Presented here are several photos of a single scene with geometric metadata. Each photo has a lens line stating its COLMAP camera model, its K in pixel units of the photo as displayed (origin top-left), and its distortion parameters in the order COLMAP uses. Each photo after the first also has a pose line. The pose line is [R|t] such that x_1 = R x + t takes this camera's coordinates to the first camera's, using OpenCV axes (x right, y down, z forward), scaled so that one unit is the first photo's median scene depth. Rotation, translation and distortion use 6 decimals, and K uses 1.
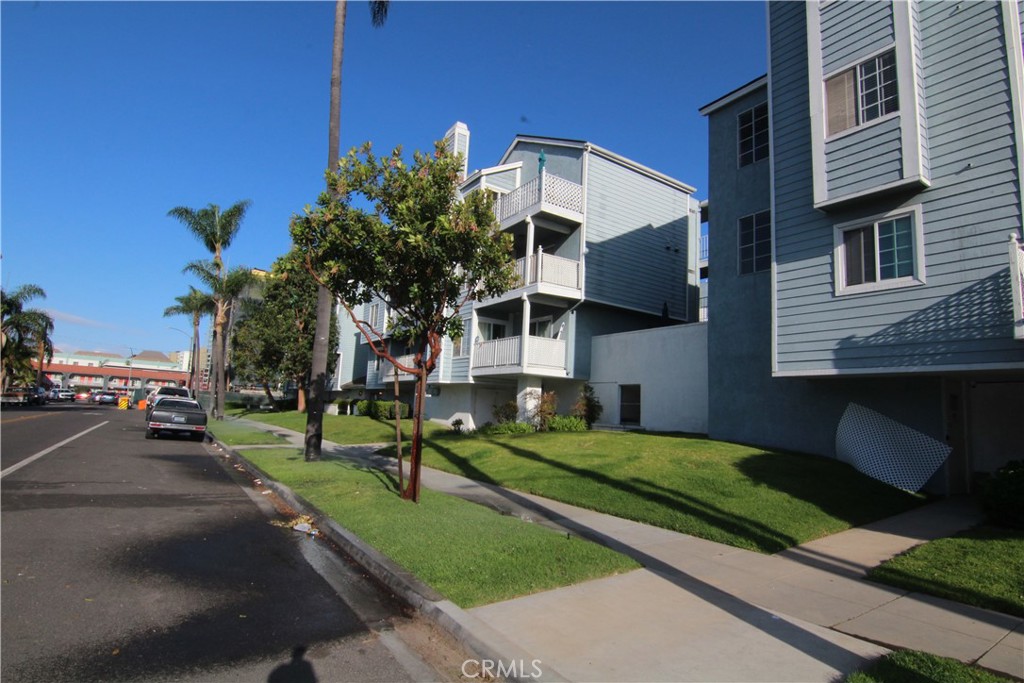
lens RADIAL K [[521.6, 0, 521.9], [0, 521.6, 345.3], [0, 0, 1]] dist [-0.009721, -0.003100]
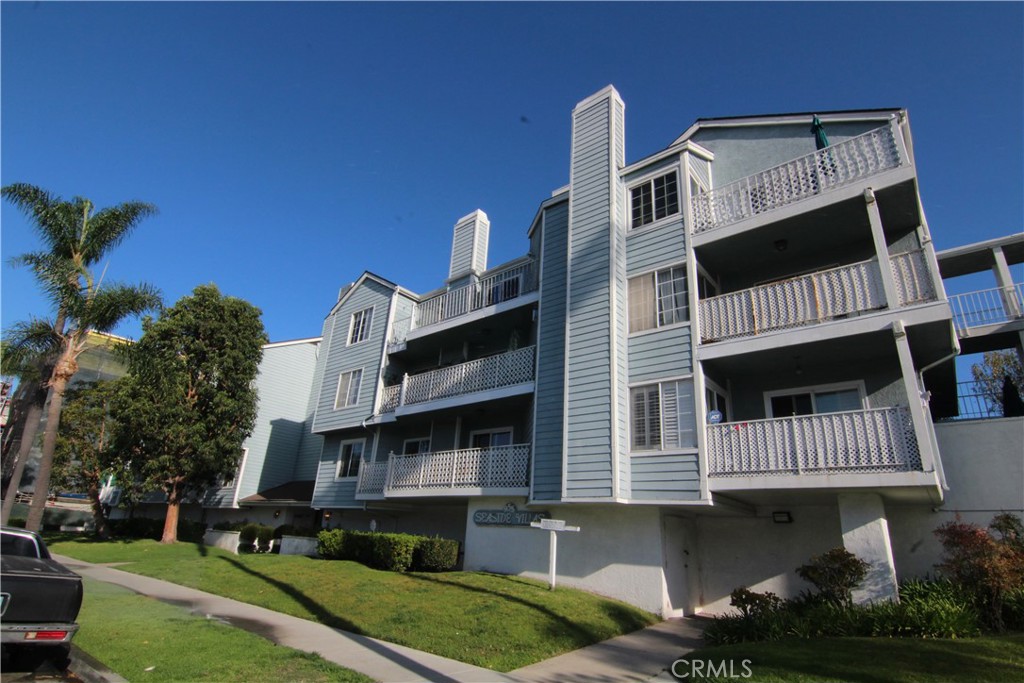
lens RADIAL K [[521.6, 0, 514.6], [0, 521.6, 348.3], [0, 0, 1]] dist [-0.009721, -0.003100]
pose [[0.962333, 0.106848, 0.250000, -0.221434], [-0.049335, 0.972900, -0.225900, 0.025471], [-0.267362, 0.205057, 0.941525, 0.296756]]
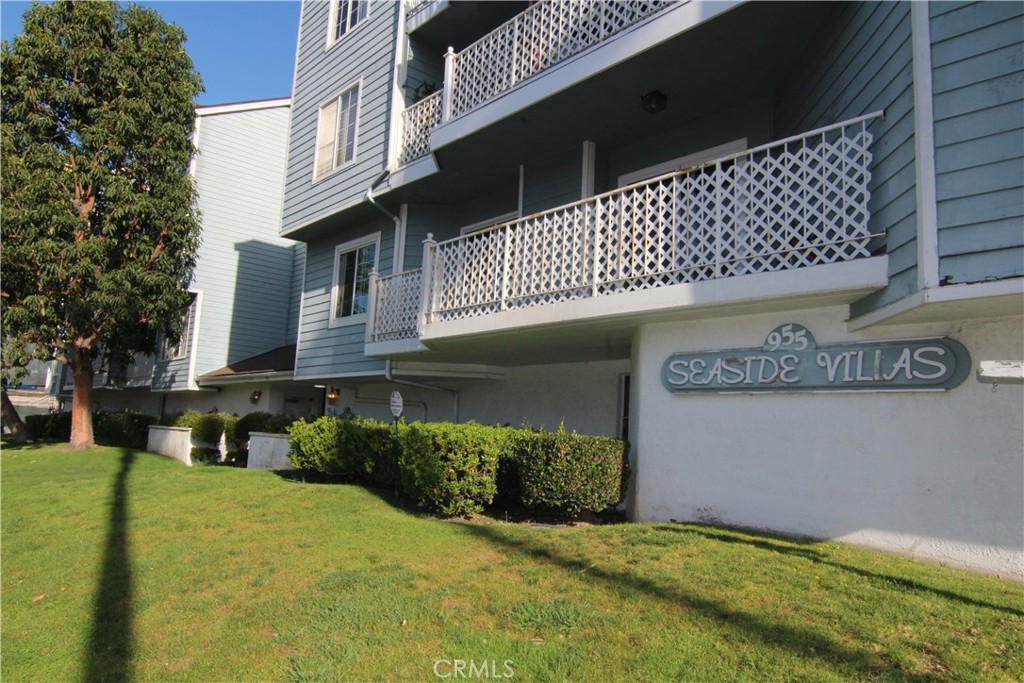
lens RADIAL K [[700.0, 0, 512.4], [0, 700.0, 338.5], [0, 0, 1]] dist [0.000719, -0.003146]
pose [[0.992515, 0.020975, 0.120310, -0.201238], [-0.019940, 0.999753, -0.009801, 0.054901], [-0.120486, 0.007329, 0.992688, 0.518107]]
